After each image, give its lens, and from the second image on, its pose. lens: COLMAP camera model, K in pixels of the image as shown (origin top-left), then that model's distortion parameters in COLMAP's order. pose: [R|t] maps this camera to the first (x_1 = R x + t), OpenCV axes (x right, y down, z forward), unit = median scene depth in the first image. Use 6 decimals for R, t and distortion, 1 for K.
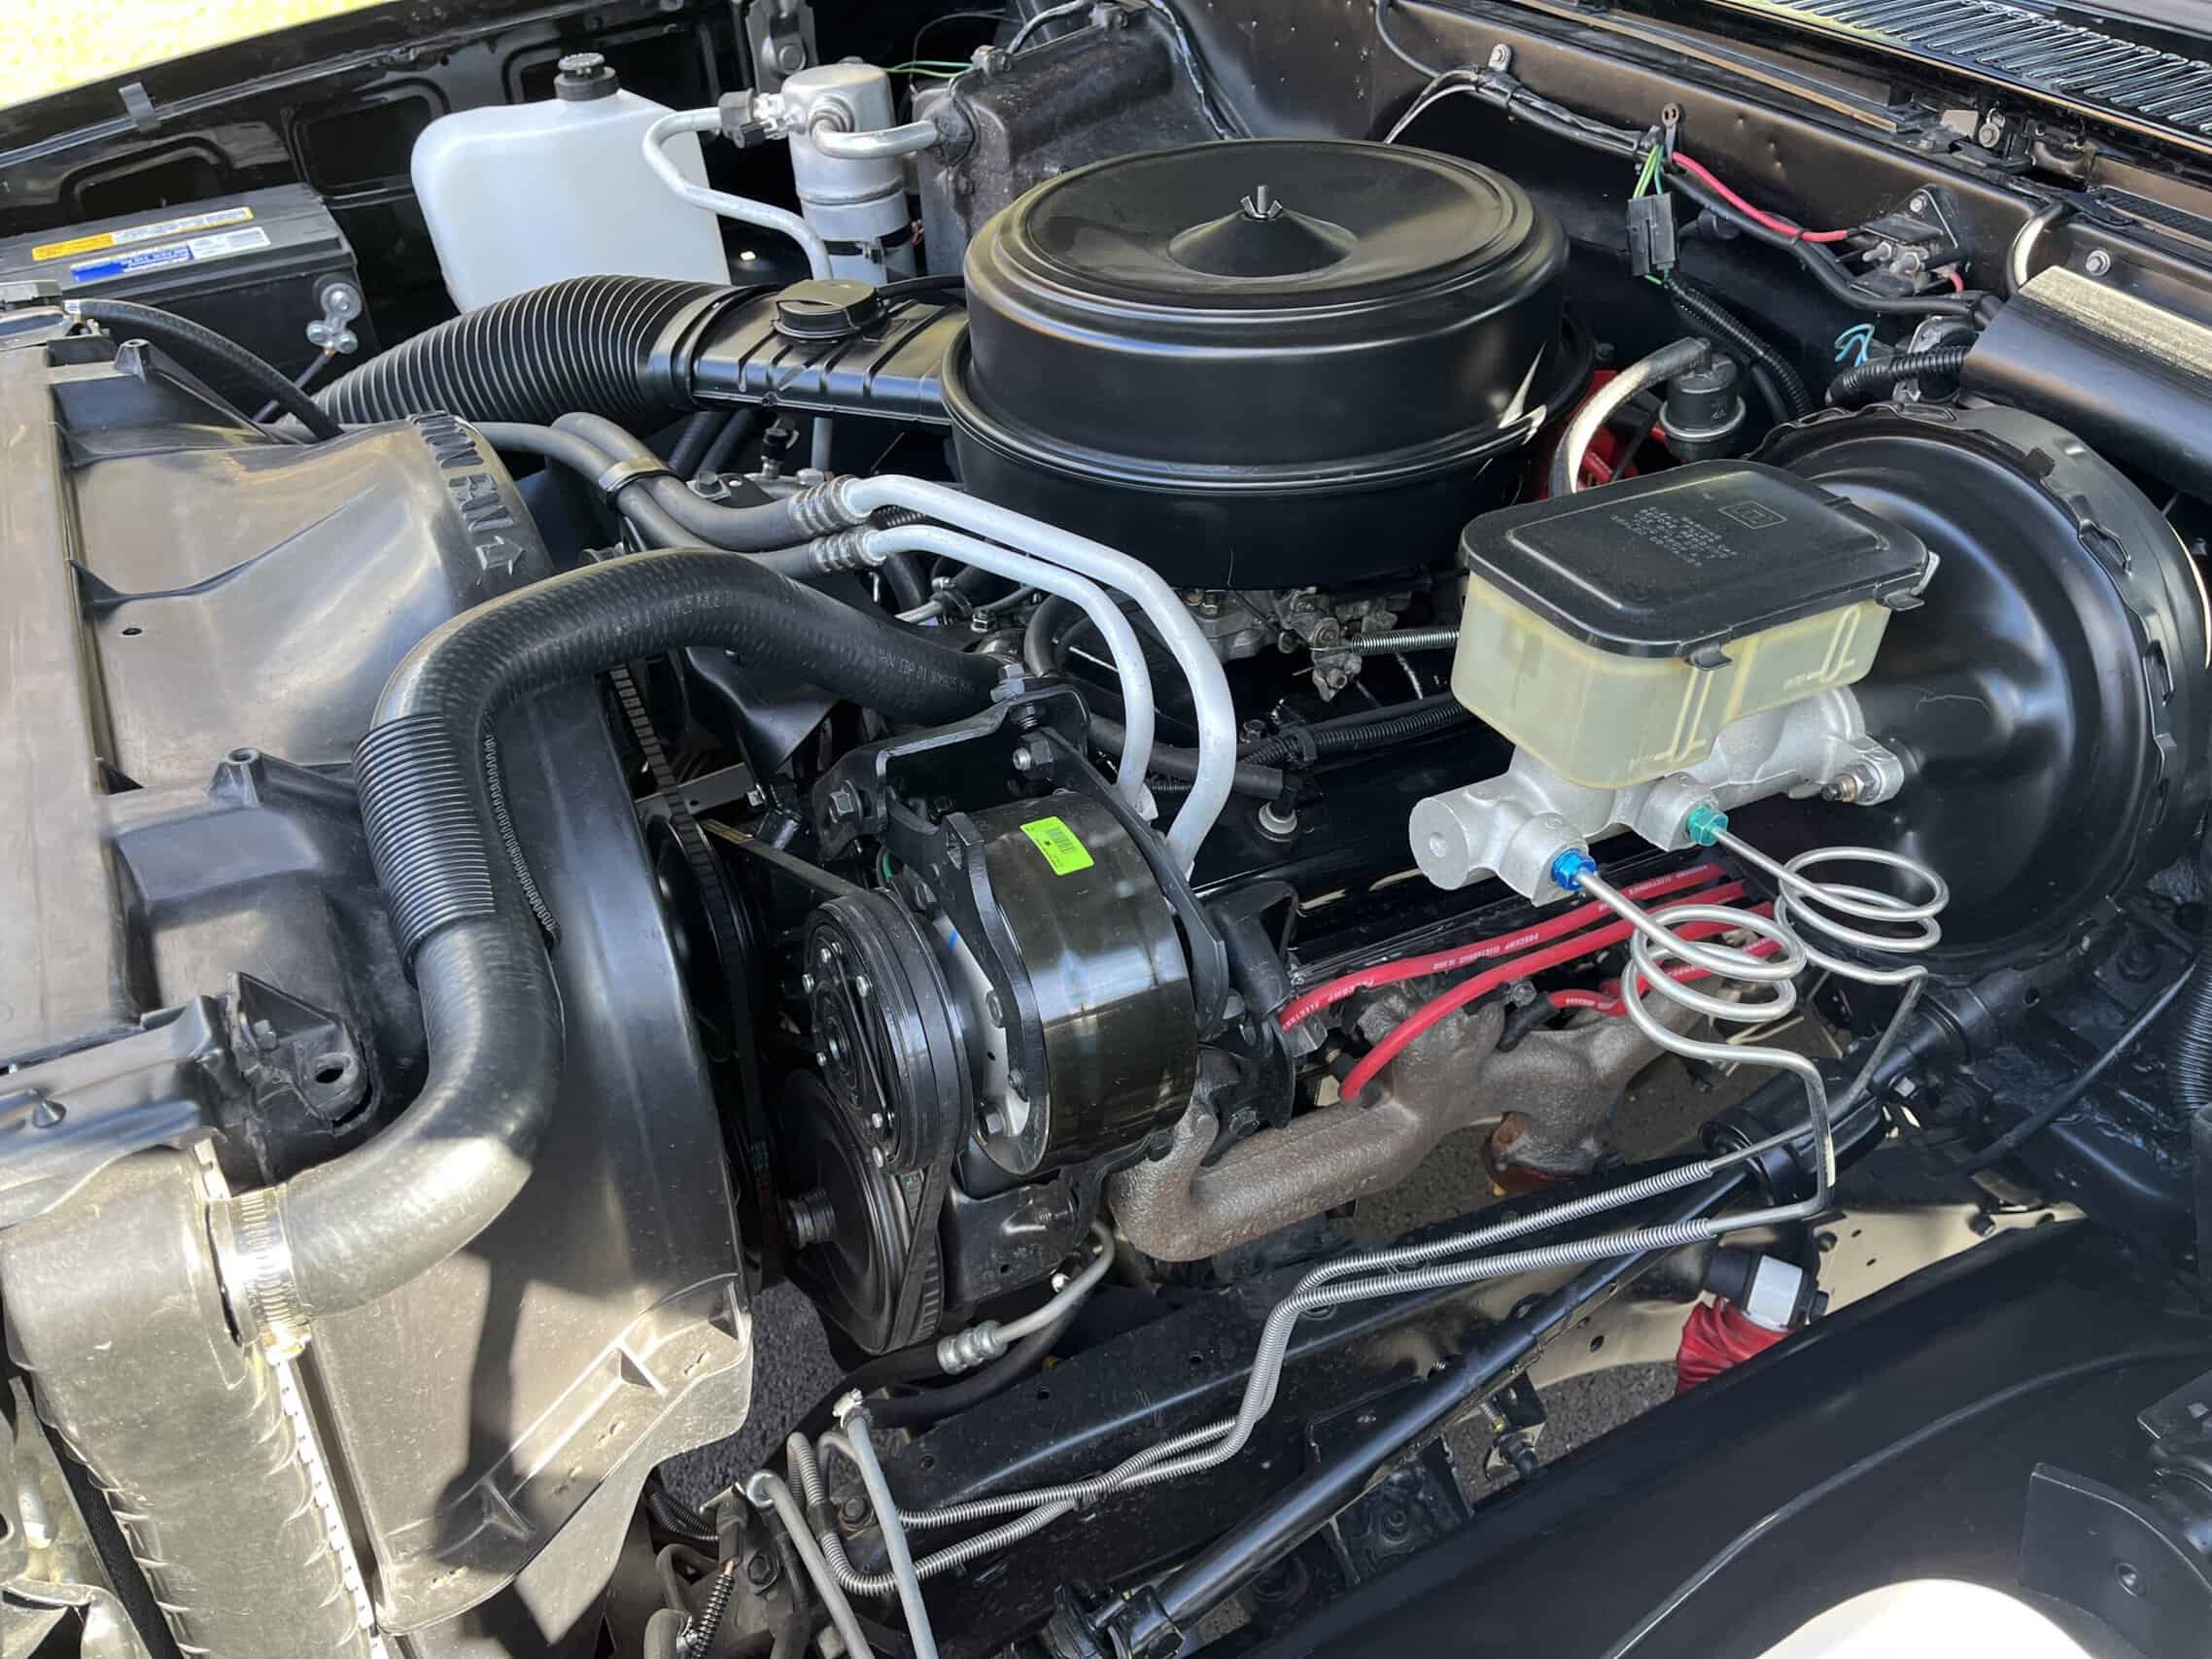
lens RADIAL K [[1674.9, 0, 1122.7], [0, 1674.9, 831.1], [0, 0, 1]] dist [0.077855, -0.117833]
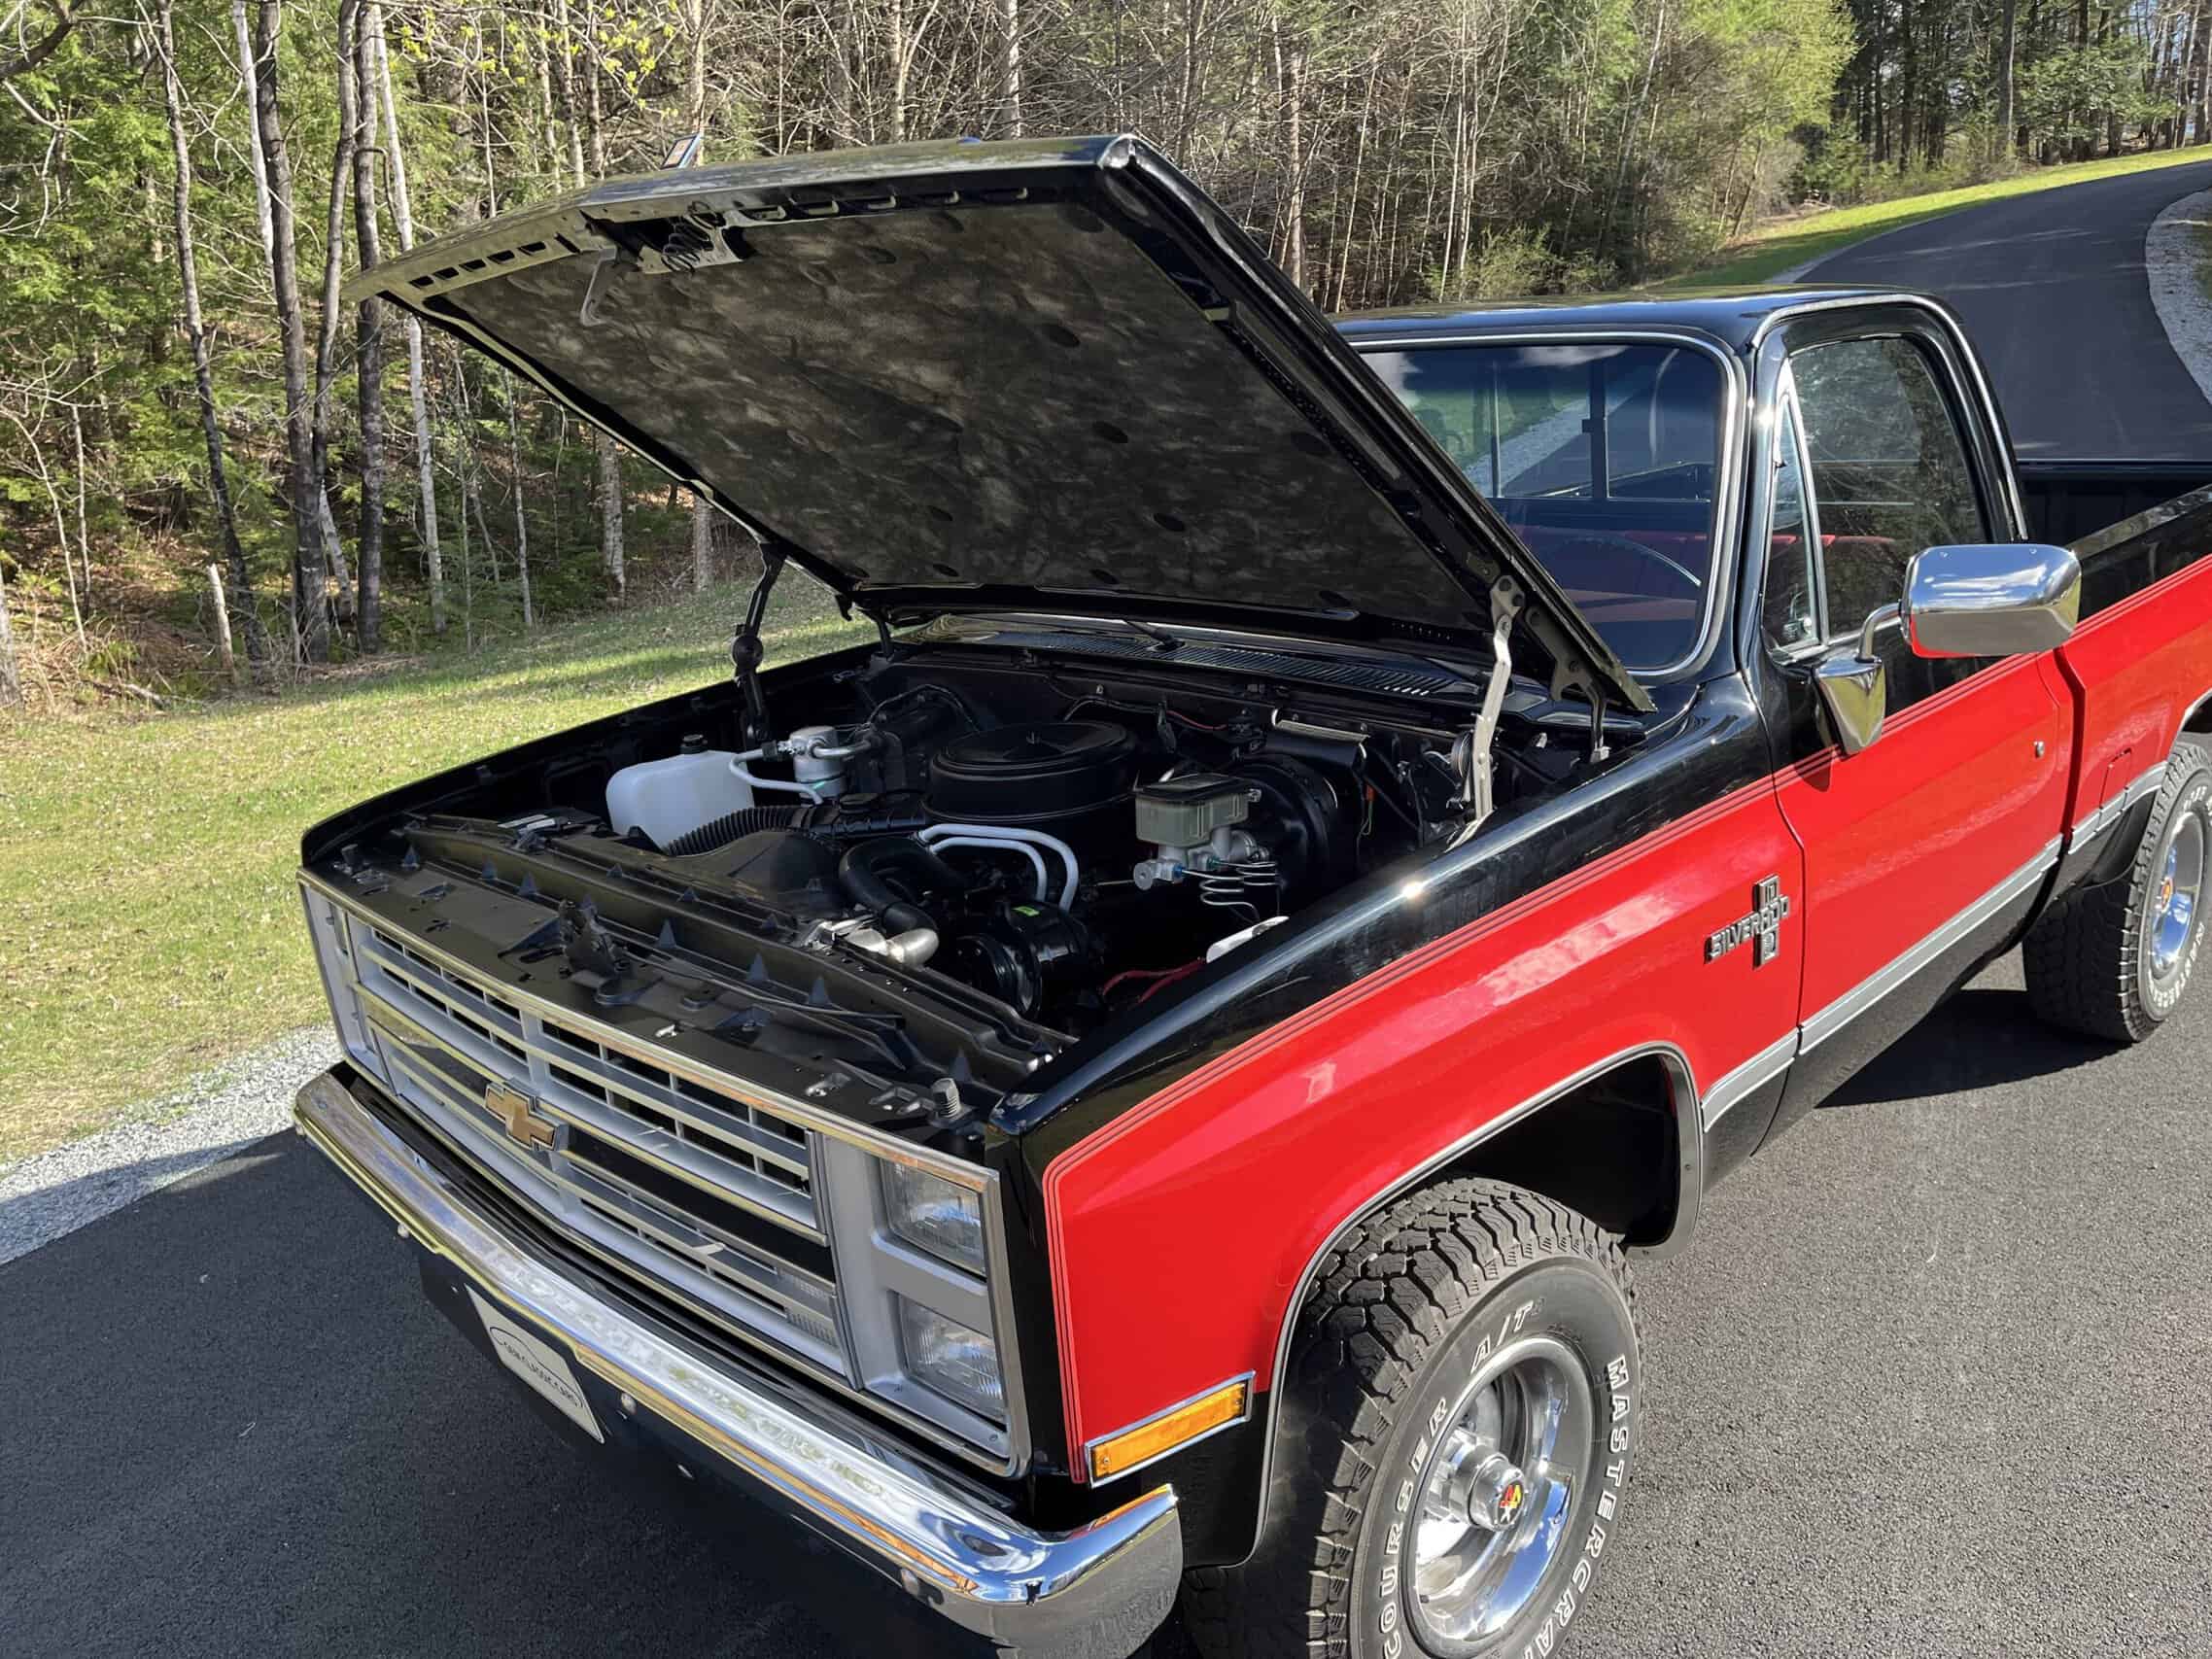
lens RADIAL K [[1674.9, 0, 1119.7], [0, 1674.9, 836.3], [0, 0, 1]] dist [0.064576, -0.070391]
pose [[0.961757, -0.117941, 0.247210, -0.536332], [0.202902, 0.913059, -0.353770, 0.874099], [-0.183993, 0.390400, 0.902072, -1.632083]]
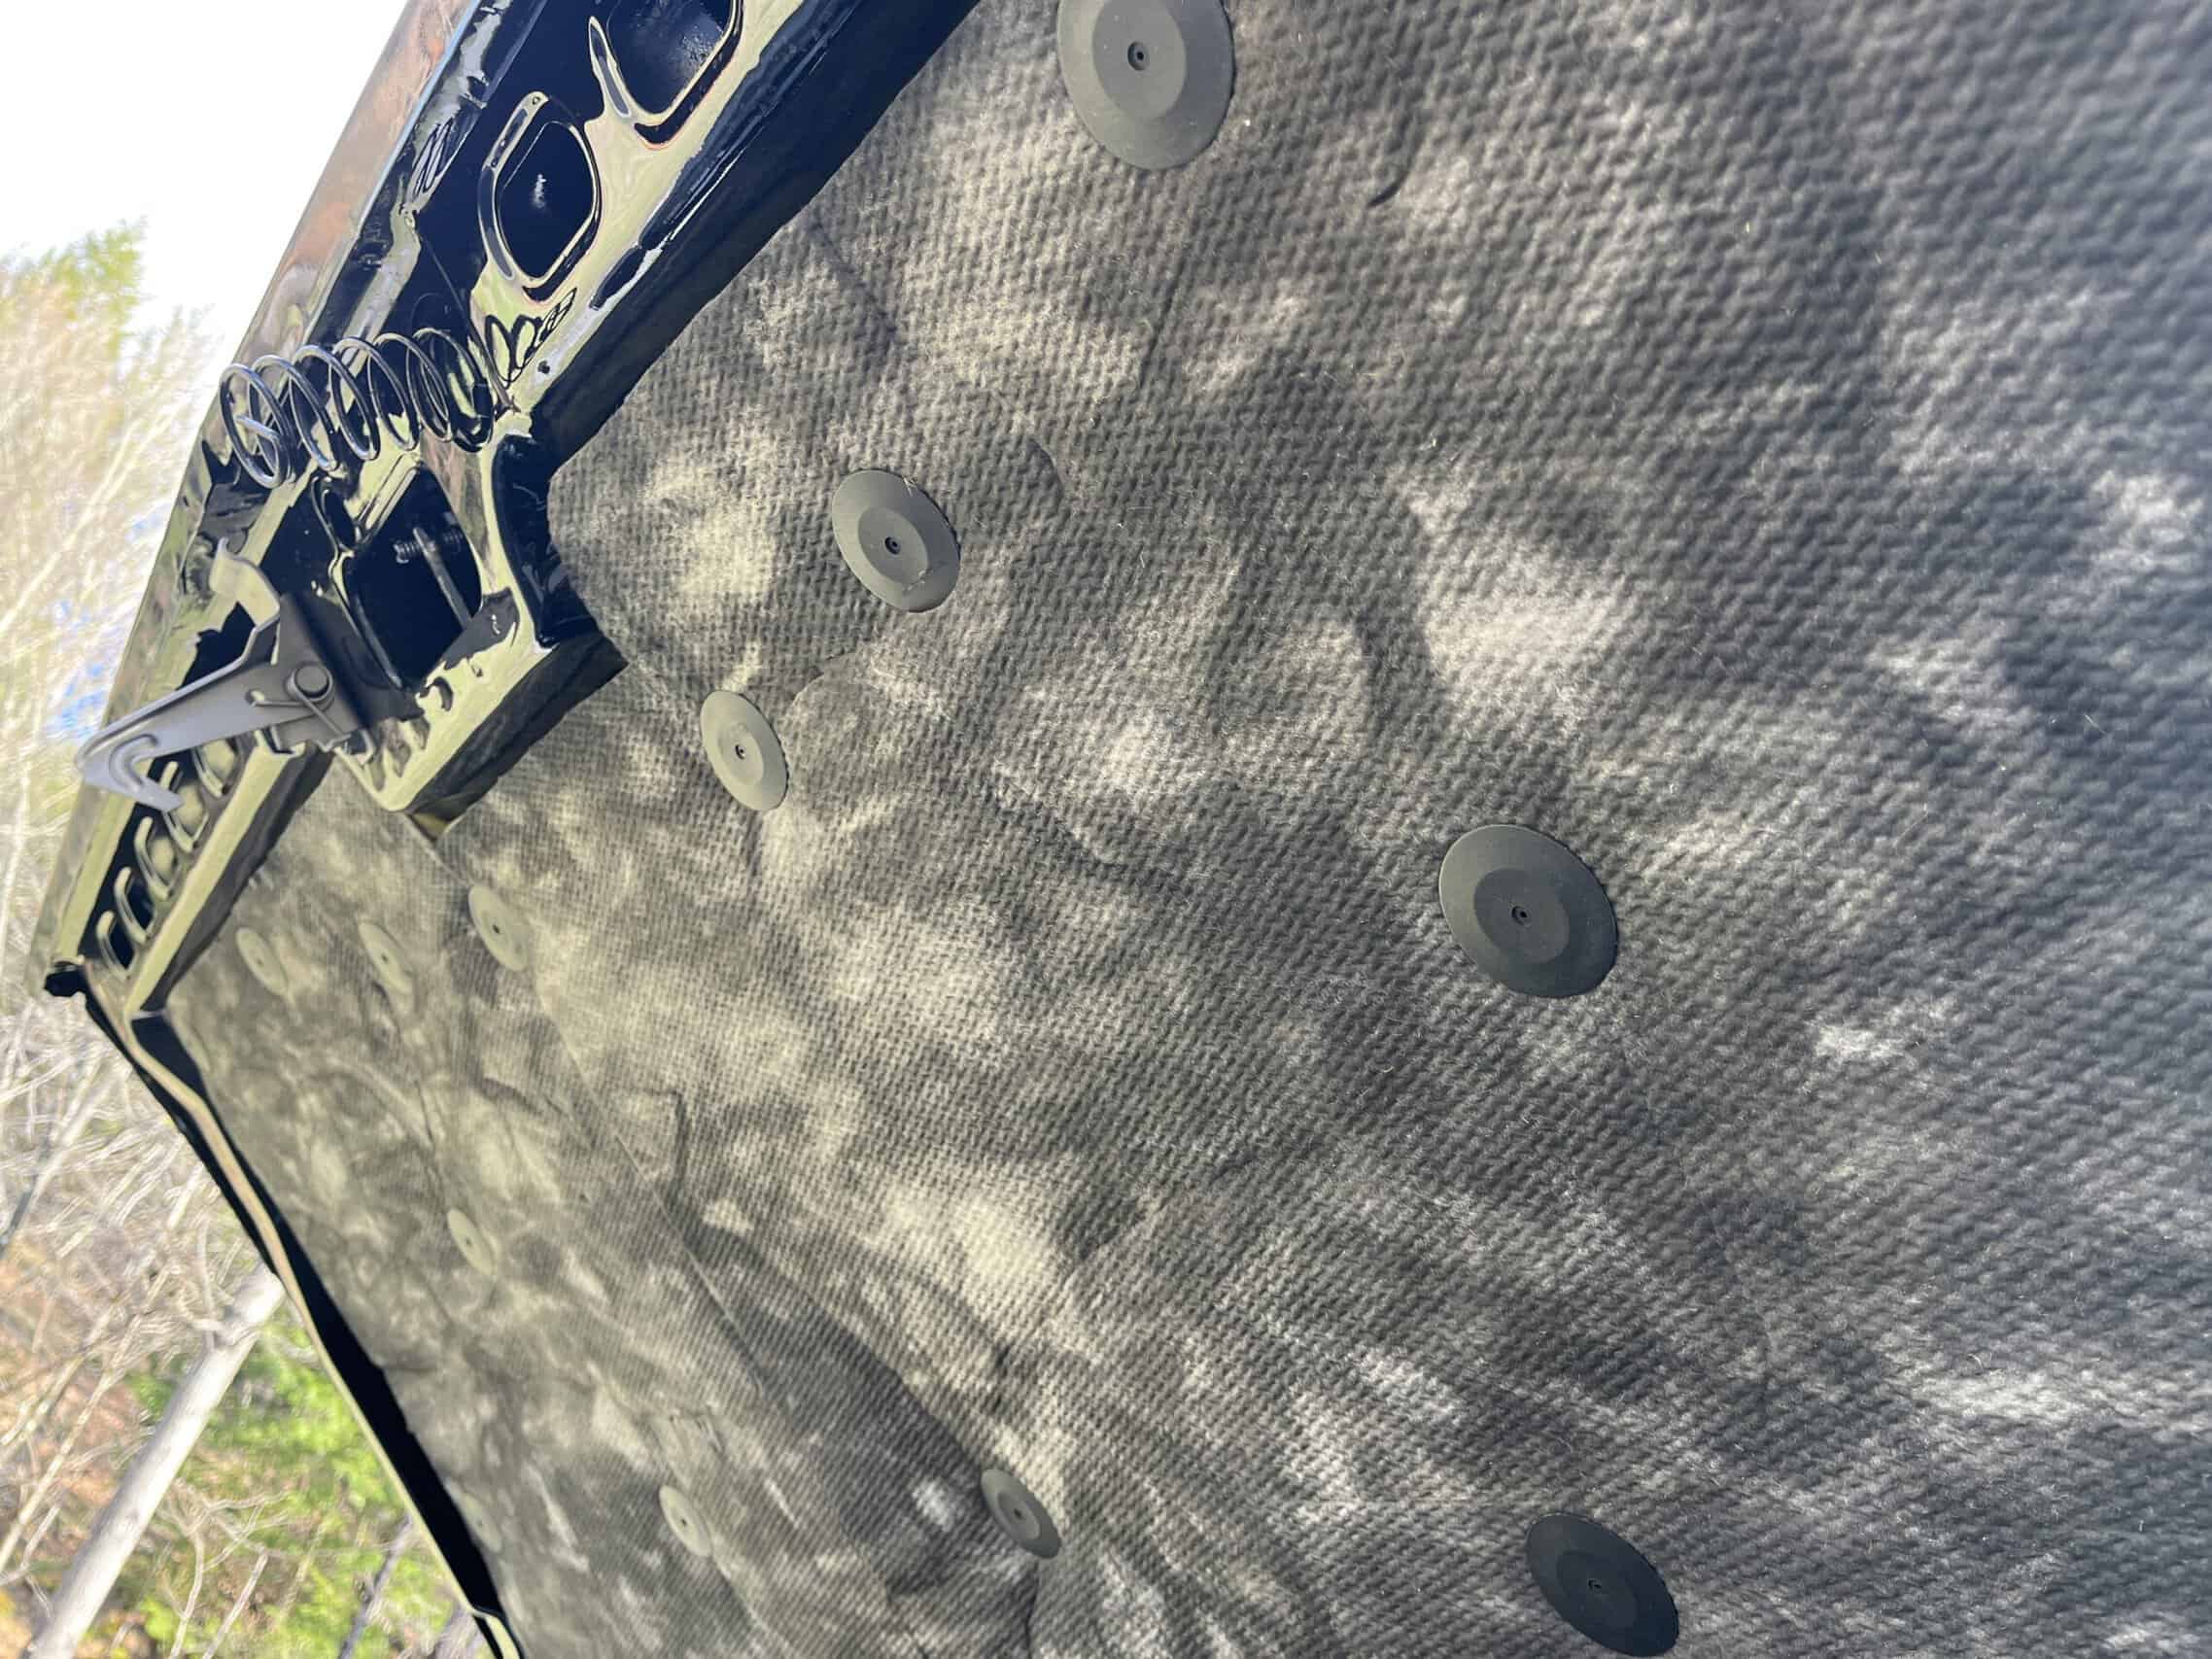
lens RADIAL K [[1674.9, 0, 1122.7], [0, 1674.9, 831.1], [0, 0, 1]] dist [0.077855, -0.117833]
pose [[0.957023, 0.290011, 0.001062, -0.095670], [-0.111261, 0.370535, -0.922131, -0.097490], [-0.267821, 0.882382, 0.386877, -0.020366]]
